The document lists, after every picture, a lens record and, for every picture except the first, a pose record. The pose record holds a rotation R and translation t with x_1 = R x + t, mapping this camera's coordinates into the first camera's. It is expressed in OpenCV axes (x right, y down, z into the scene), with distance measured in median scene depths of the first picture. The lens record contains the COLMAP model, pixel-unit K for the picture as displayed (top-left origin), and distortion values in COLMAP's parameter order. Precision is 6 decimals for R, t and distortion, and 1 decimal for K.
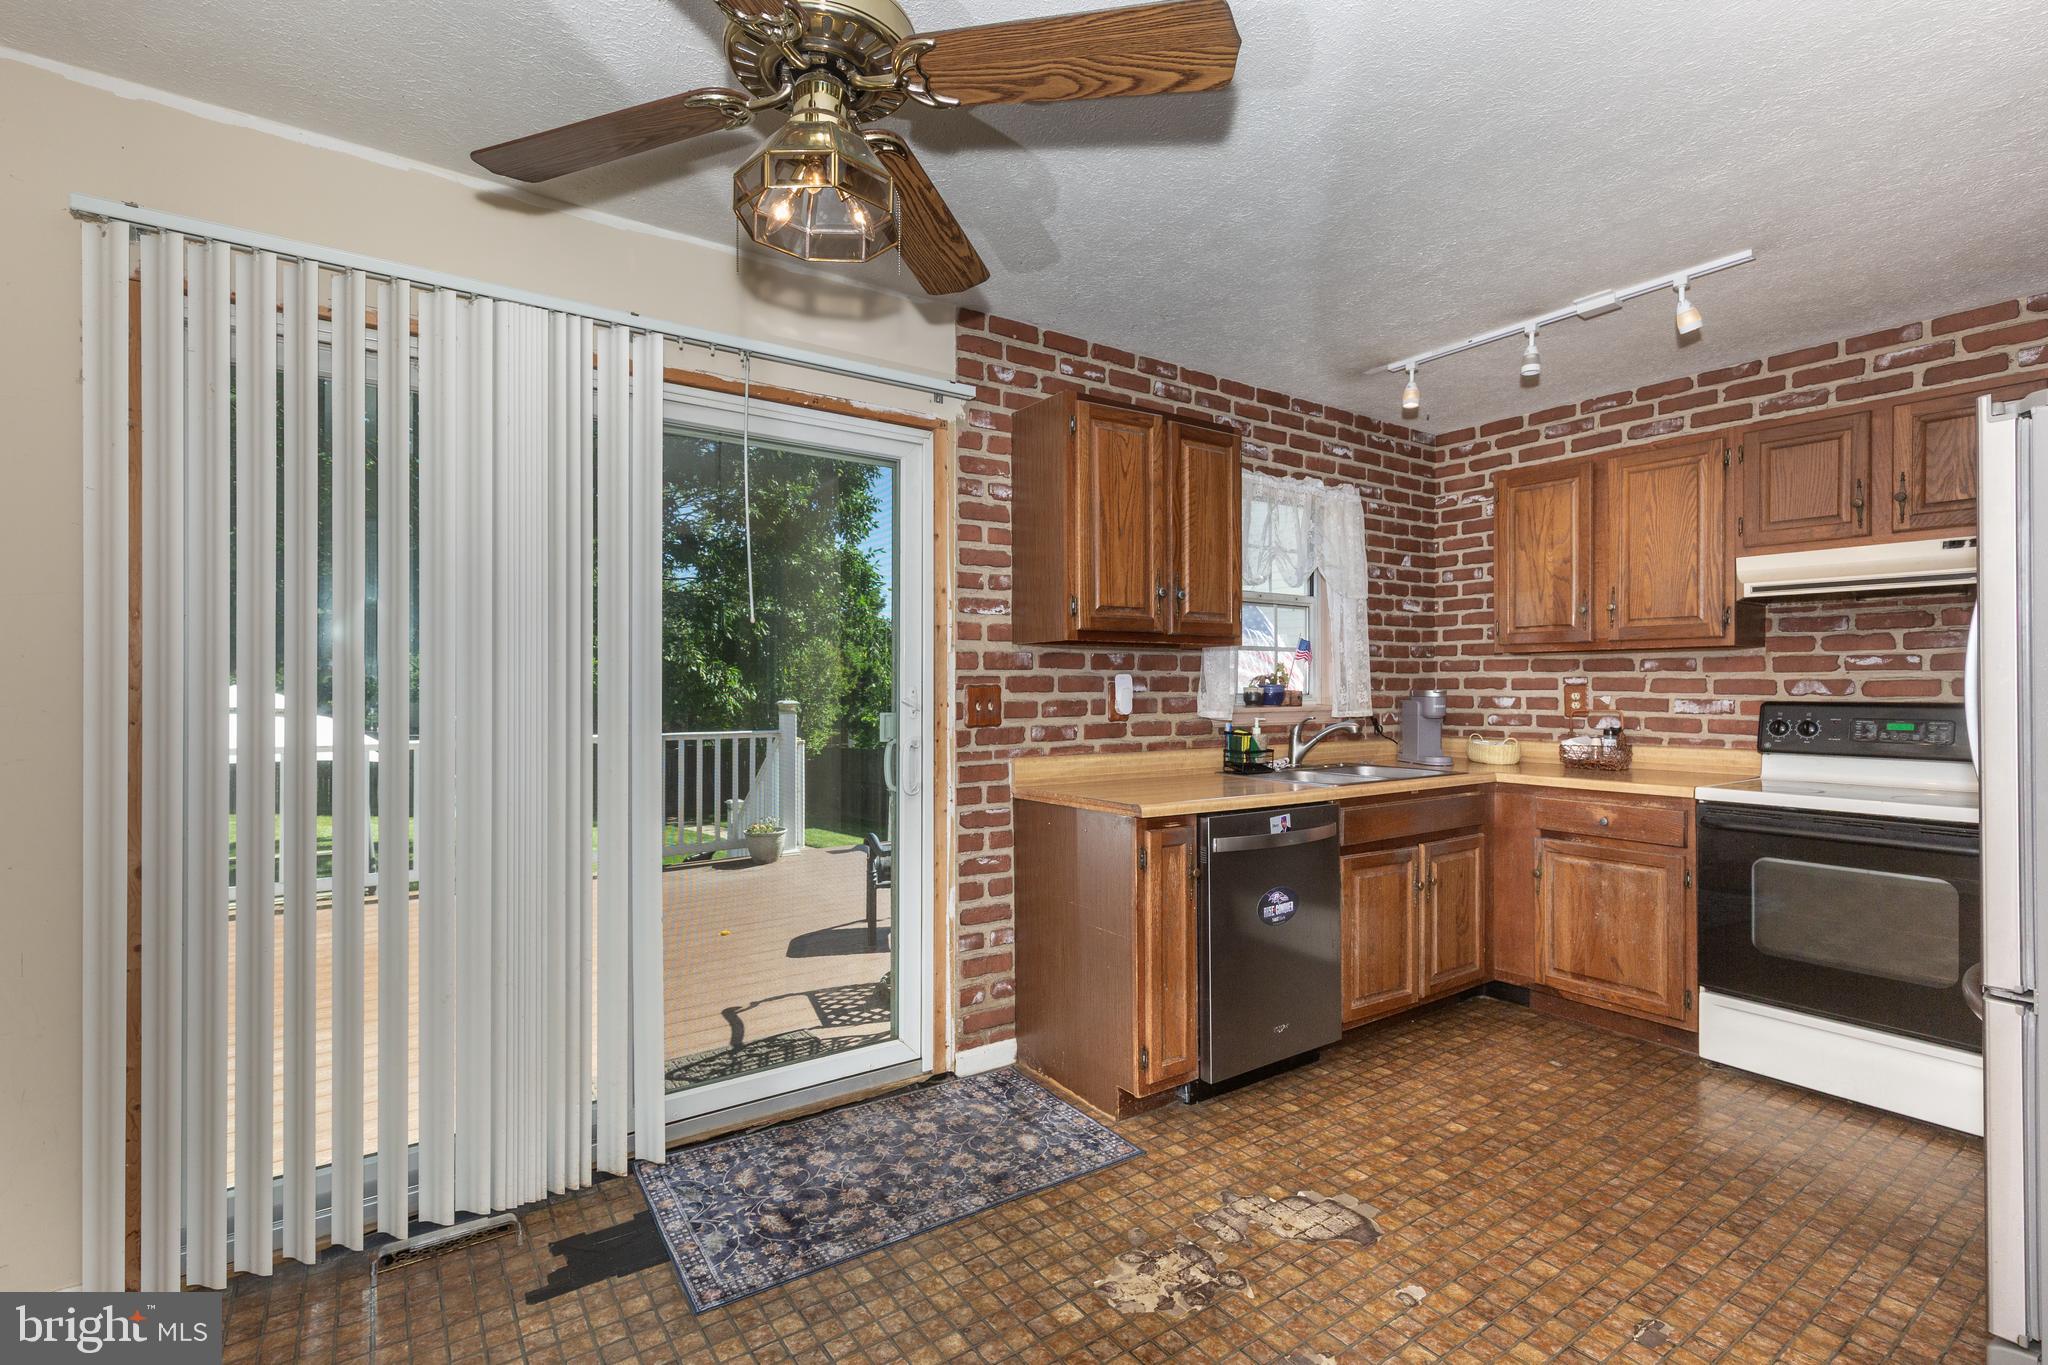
lens RADIAL K [[941.9, 0, 1013.3], [0, 941.9, 679.9], [0, 0, 1]] dist [0.010418, -0.003079]
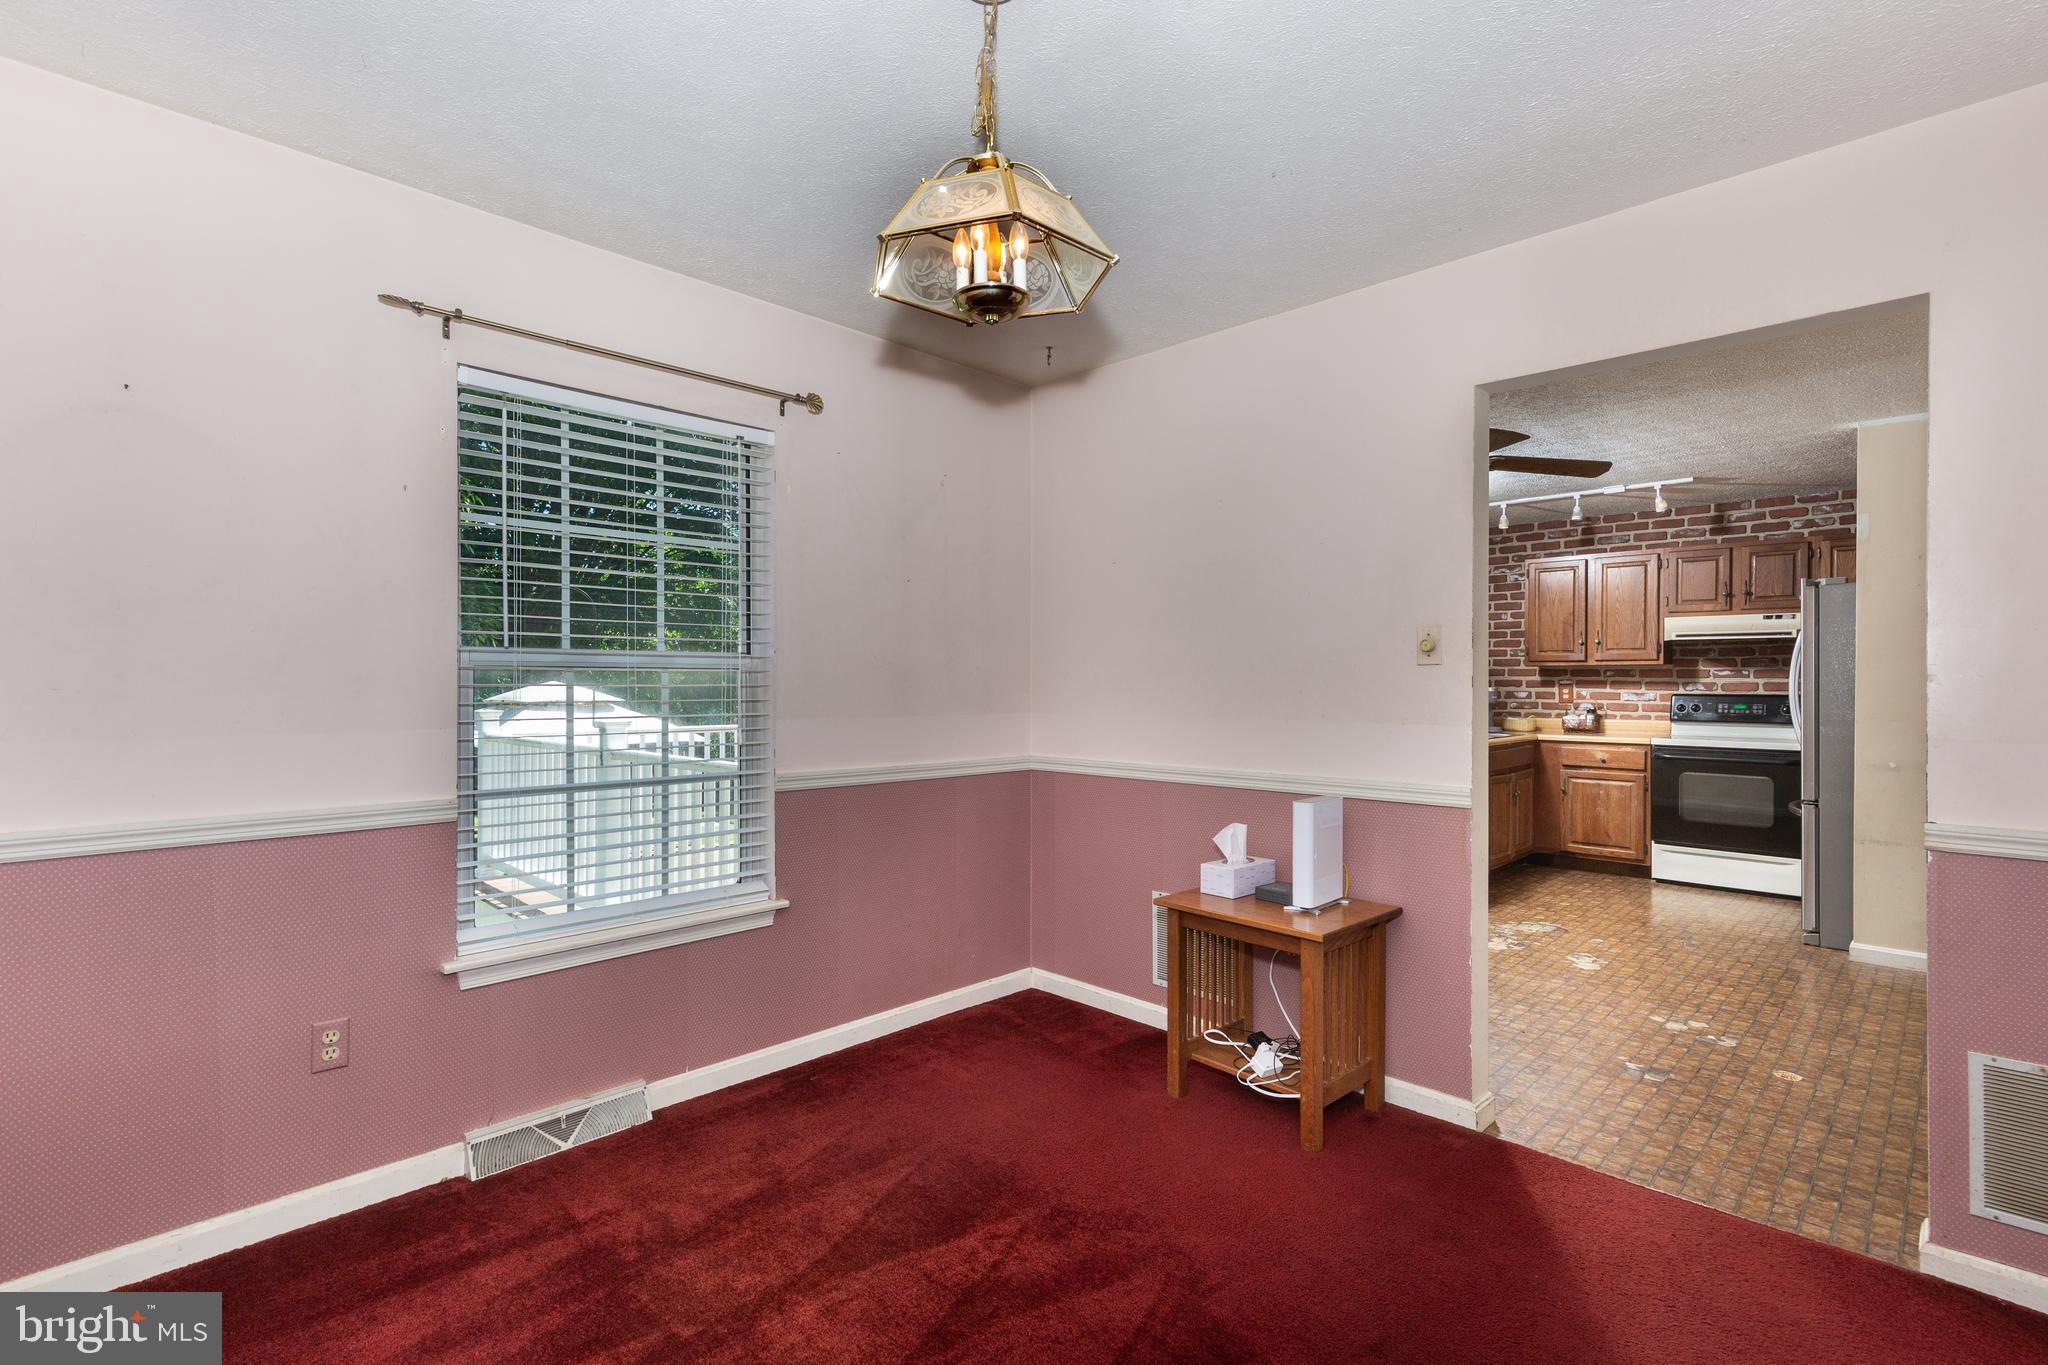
lens RADIAL K [[941.9, 0, 1035.8], [0, 941.9, 679.9], [0, 0, 1]] dist [0.010418, -0.003079]
pose [[0.981855, 0.005544, 0.189553, -0.863408], [-0.006373, 0.999973, 0.003768, -0.004288], [-0.189527, -0.004907, 0.981863, -0.643199]]
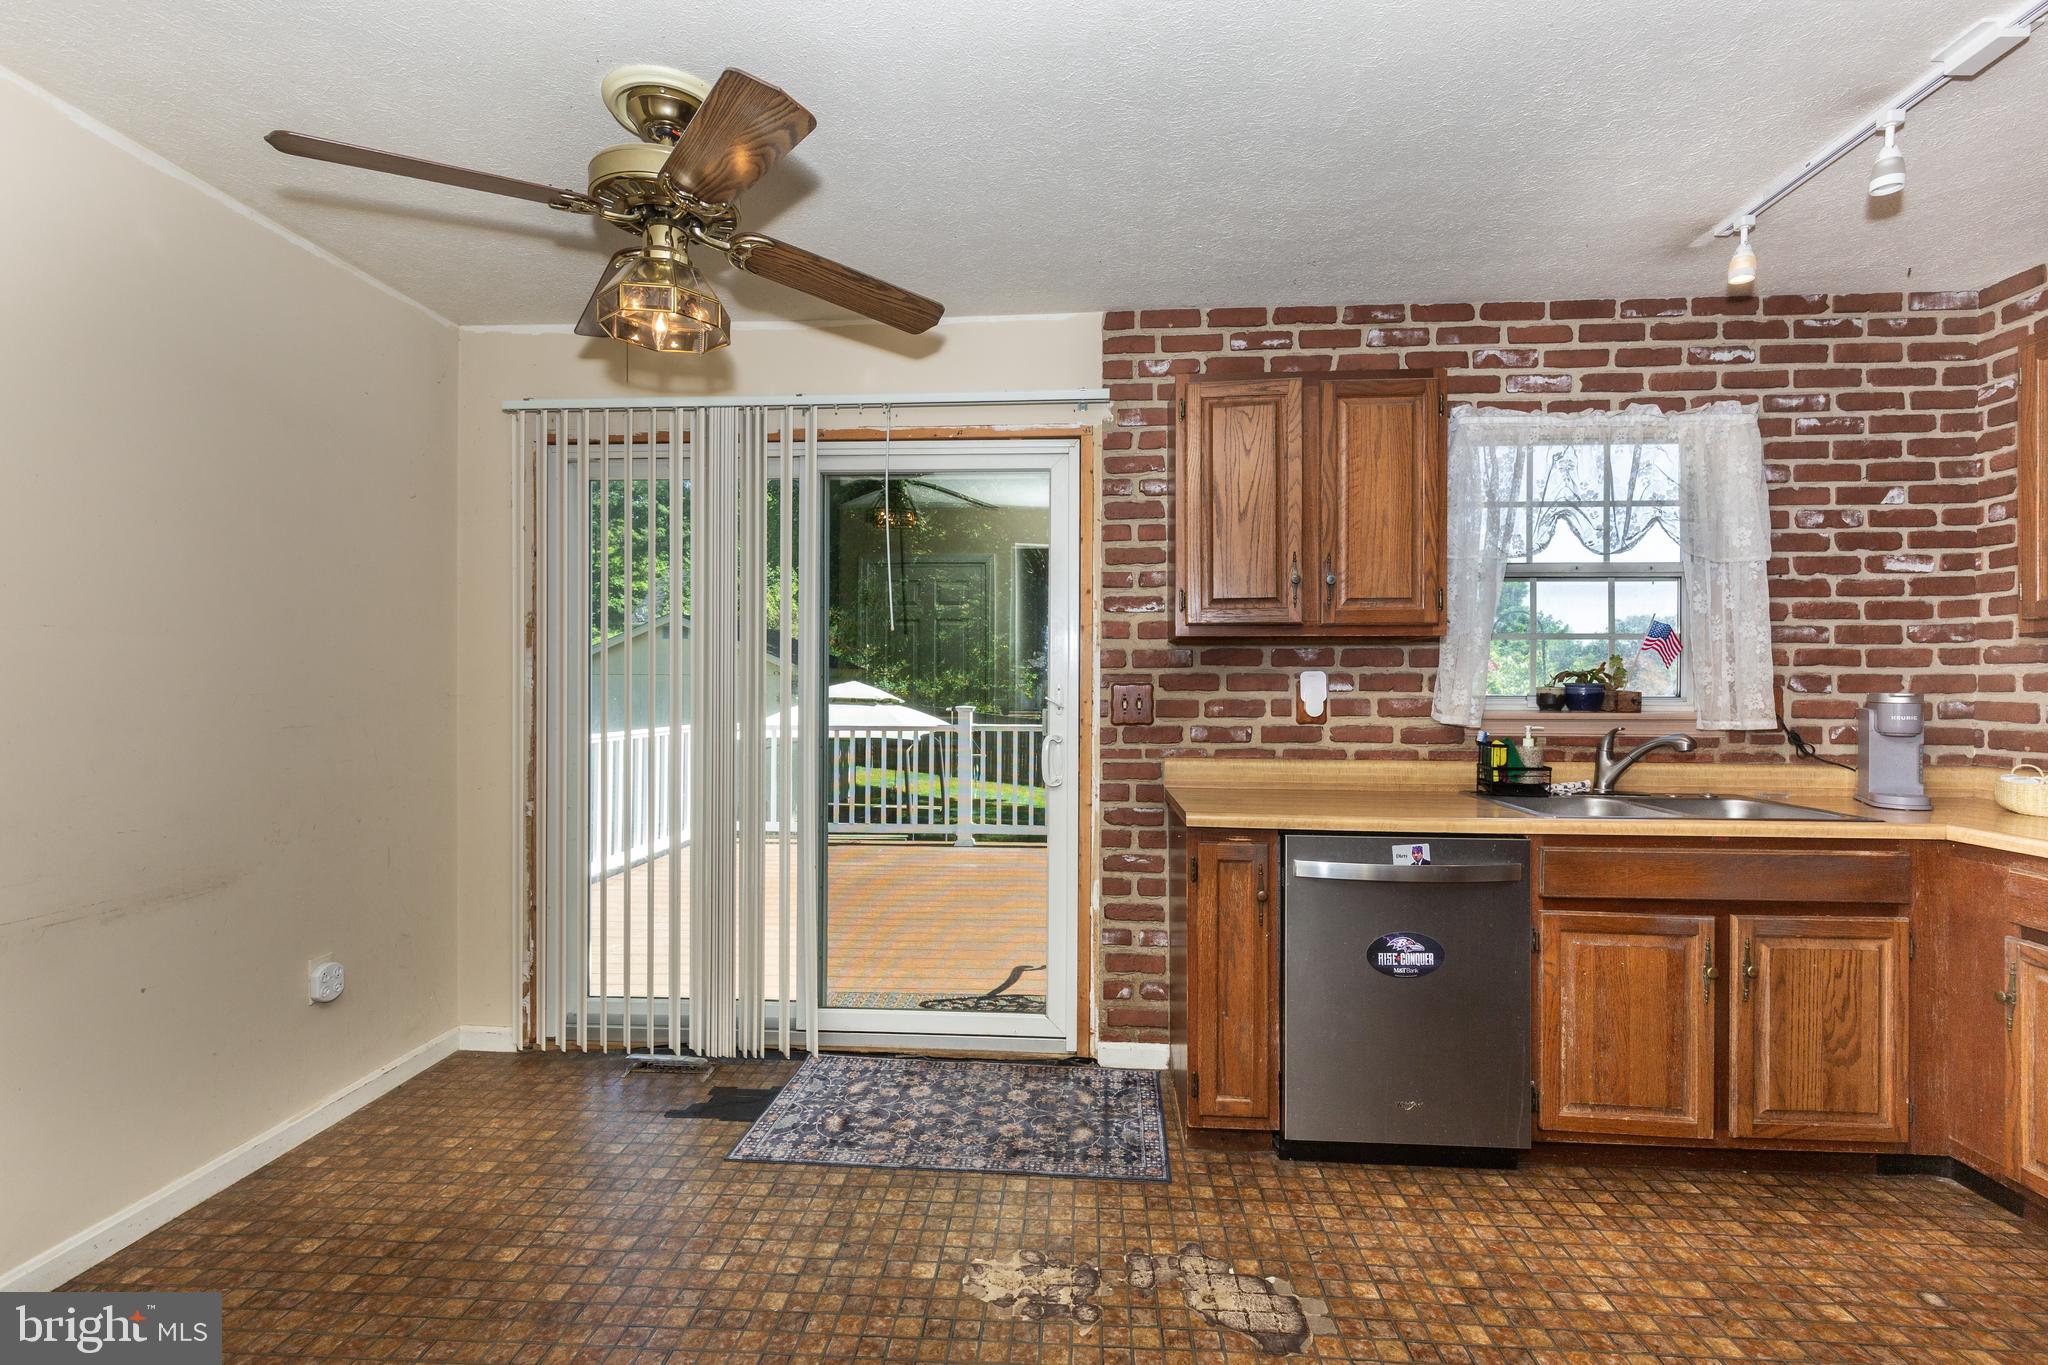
lens RADIAL K [[941.9, 0, 1033.6], [0, 941.9, 683.4], [0, 0, 1]] dist [0.010418, -0.003079]
pose [[0.778921, 0.002567, -0.627116, 0.501441], [0.001516, 0.999981, 0.005976, -0.000686], [0.627120, -0.005605, 0.778903, 0.150123]]
